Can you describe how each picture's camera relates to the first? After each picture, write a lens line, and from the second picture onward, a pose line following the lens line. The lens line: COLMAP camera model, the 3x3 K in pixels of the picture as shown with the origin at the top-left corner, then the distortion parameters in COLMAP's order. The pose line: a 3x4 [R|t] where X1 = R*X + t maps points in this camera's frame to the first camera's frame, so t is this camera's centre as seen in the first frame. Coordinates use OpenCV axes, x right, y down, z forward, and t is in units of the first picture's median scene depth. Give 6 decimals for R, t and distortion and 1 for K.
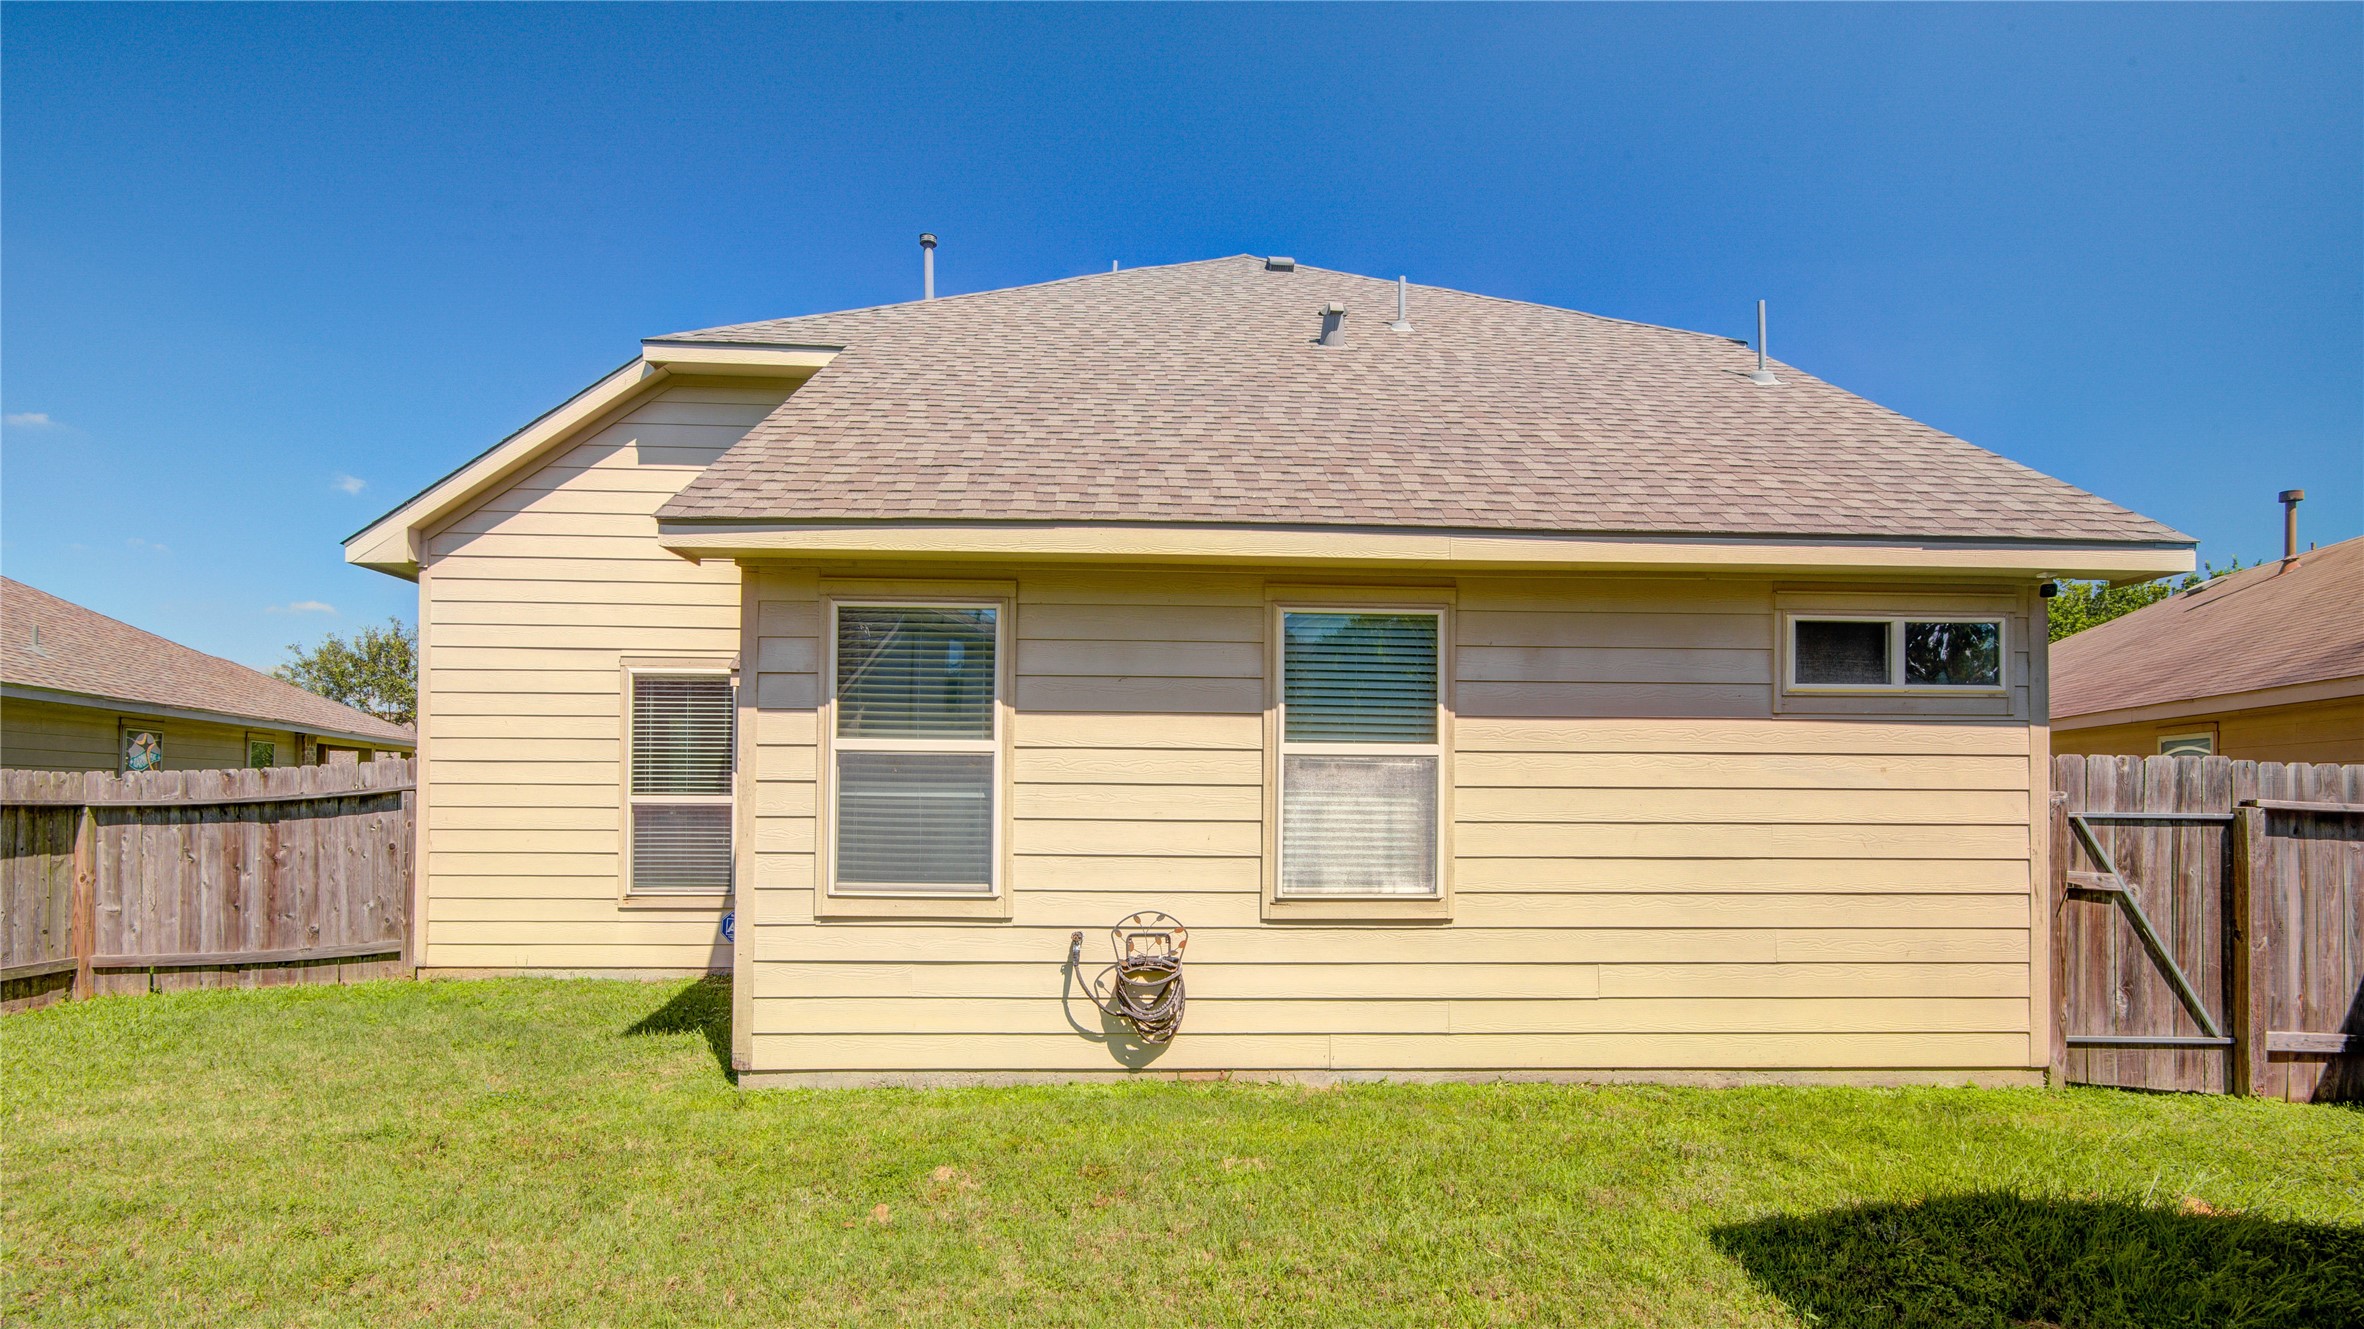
lens RADIAL K [[1074.8, 0, 1184.0], [0, 1074.8, 778.7], [0, 0, 1]] dist [-0.008394, 0.000423]
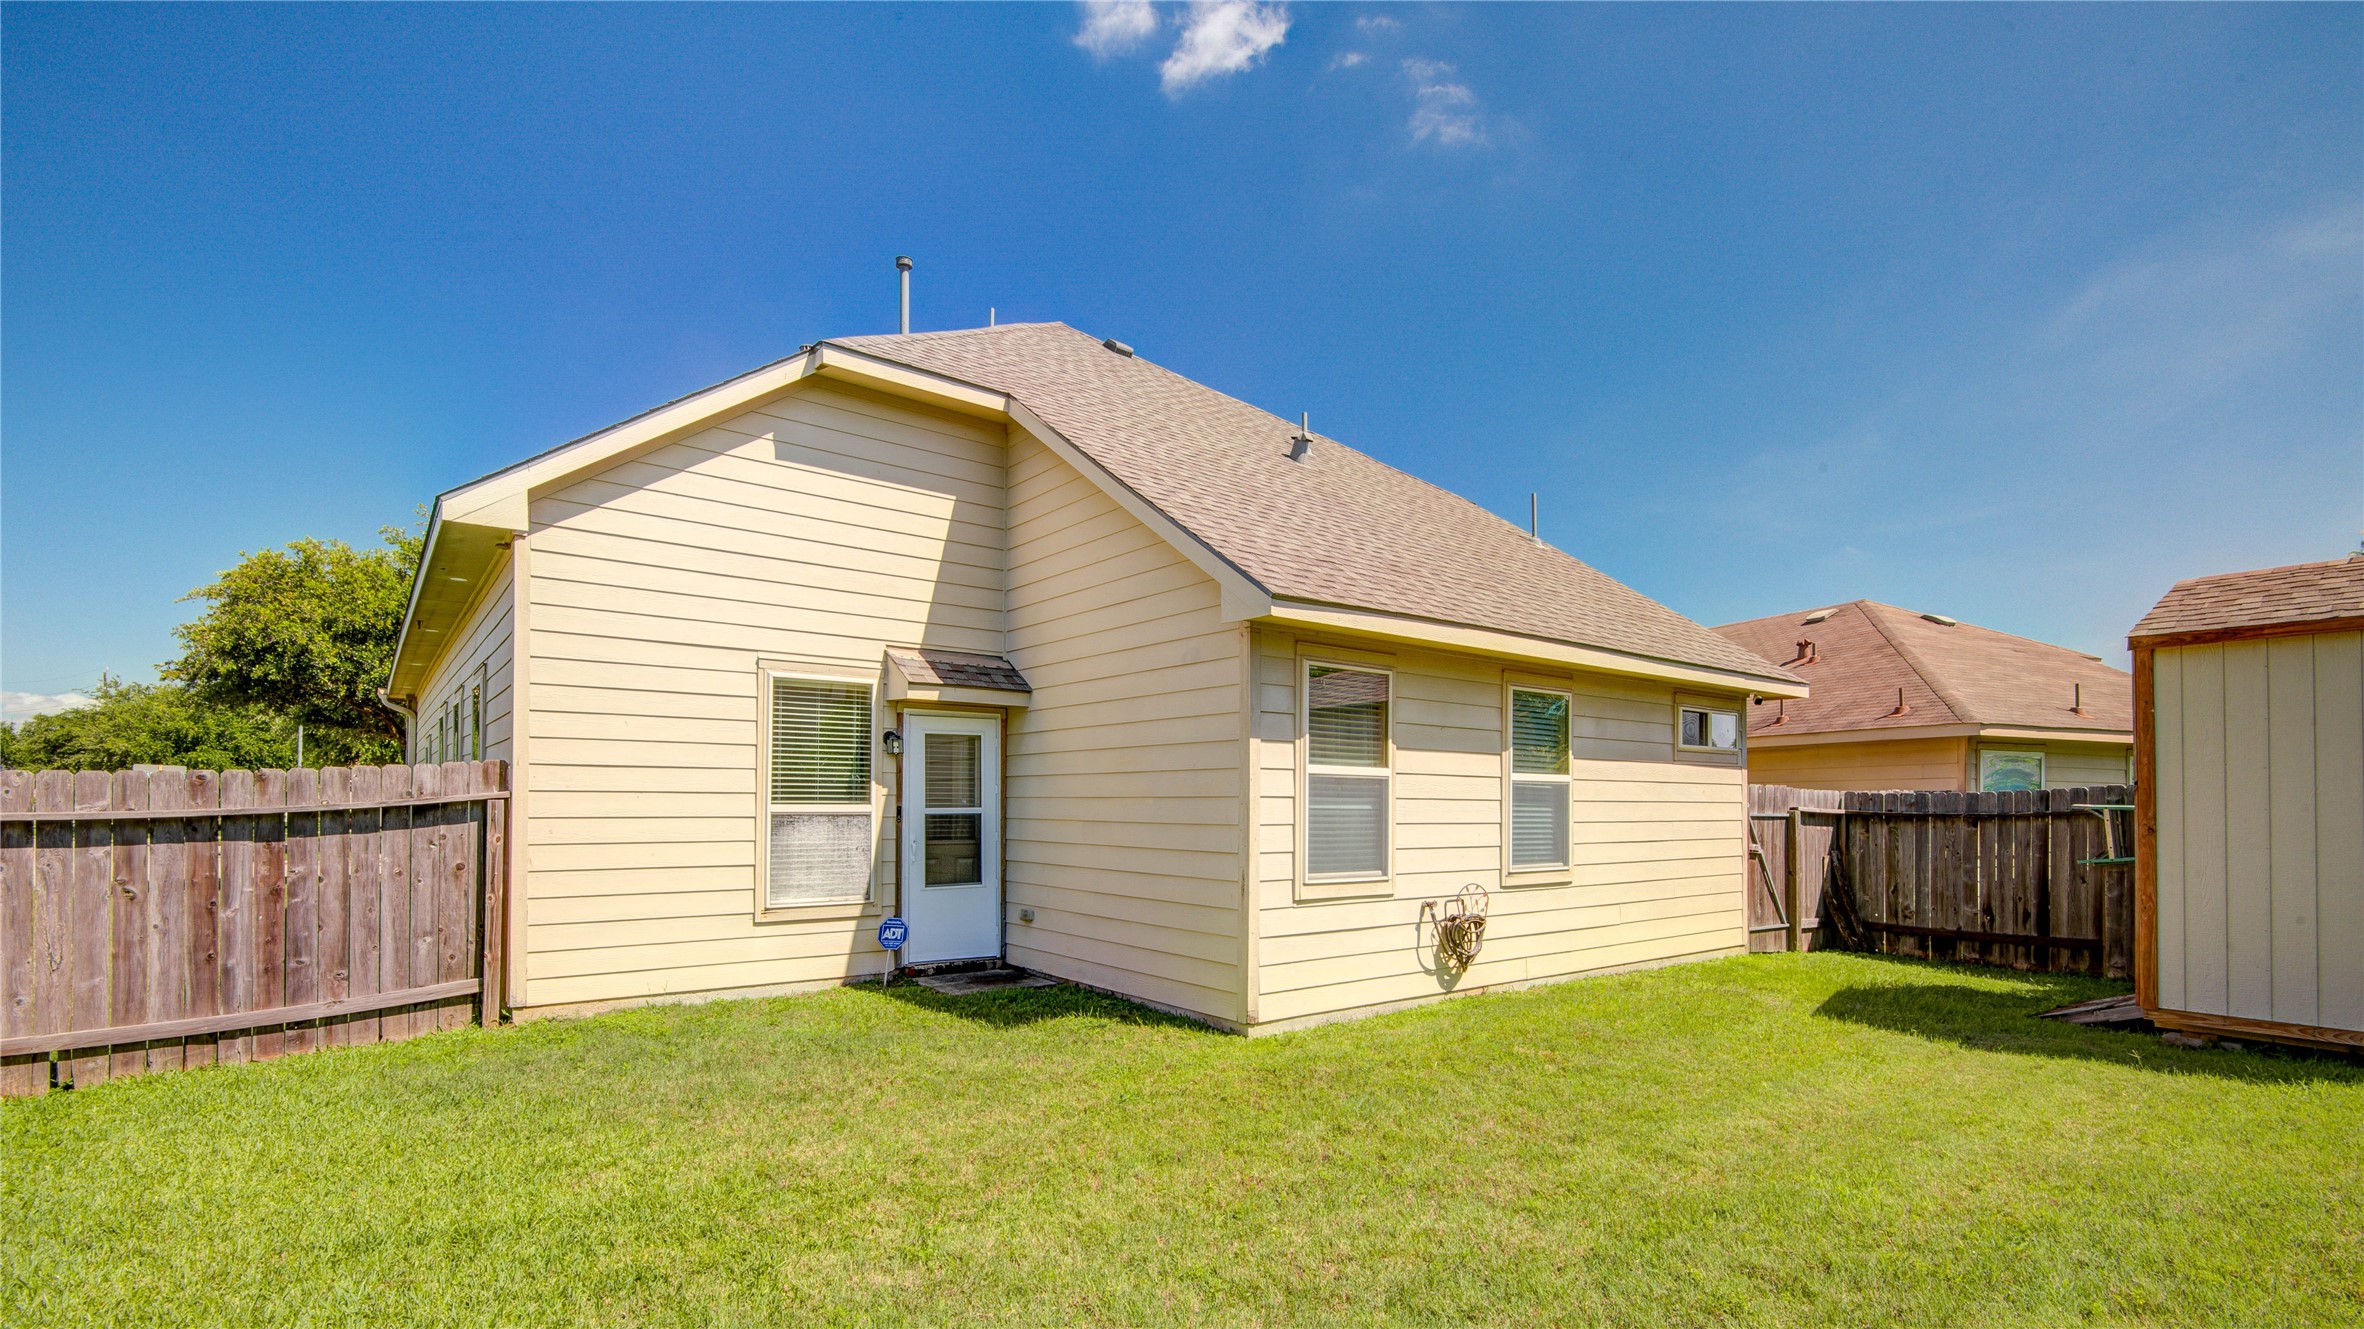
lens RADIAL K [[1074.8, 0, 1184.0], [0, 1074.8, 778.7], [0, 0, 1]] dist [-0.008394, 0.000423]
pose [[0.812879, 0.011697, 0.582316, -0.781301], [-0.012714, 0.999916, -0.002336, -0.010147], [-0.582294, -0.005505, 0.812960, 0.005482]]
